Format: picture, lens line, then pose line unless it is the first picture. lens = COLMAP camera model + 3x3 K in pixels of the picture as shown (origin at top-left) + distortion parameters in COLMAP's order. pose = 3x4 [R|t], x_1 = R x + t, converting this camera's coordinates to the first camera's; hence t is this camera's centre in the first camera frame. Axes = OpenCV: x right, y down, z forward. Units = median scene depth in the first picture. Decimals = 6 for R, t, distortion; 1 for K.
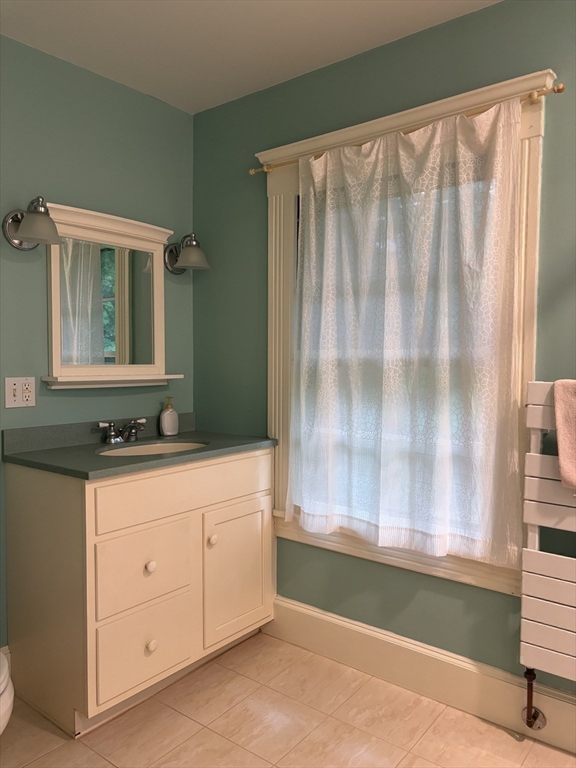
lens RADIAL K [[576.9, 0, 286.7], [0, 576.9, 384.6], [0, 0, 1]] dist [0.006618, -0.001860]
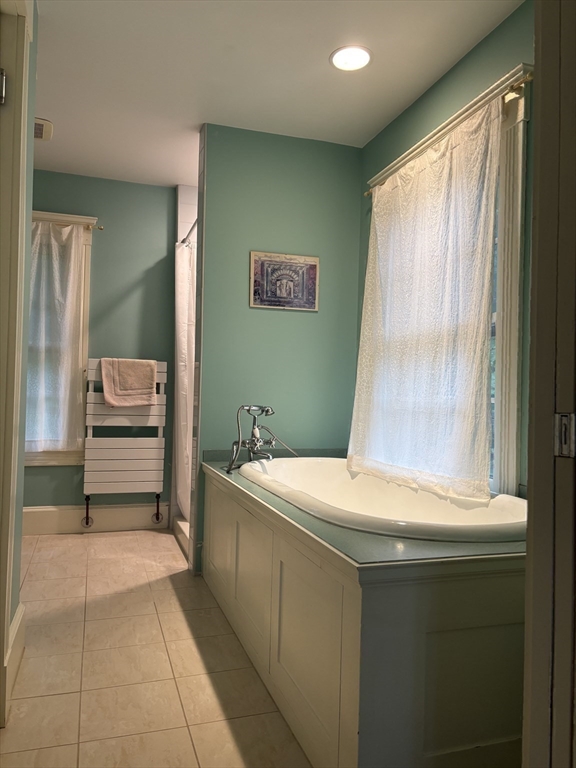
lens RADIAL K [[576.9, 0, 287.2], [0, 576.9, 384.5], [0, 0, 1]] dist [0.006618, -0.001860]
pose [[0.549924, 0.020126, 0.834972, -0.917606], [0.017388, 0.999217, -0.035537, 0.170746], [-0.835033, 0.034061, 0.549144, -0.749638]]
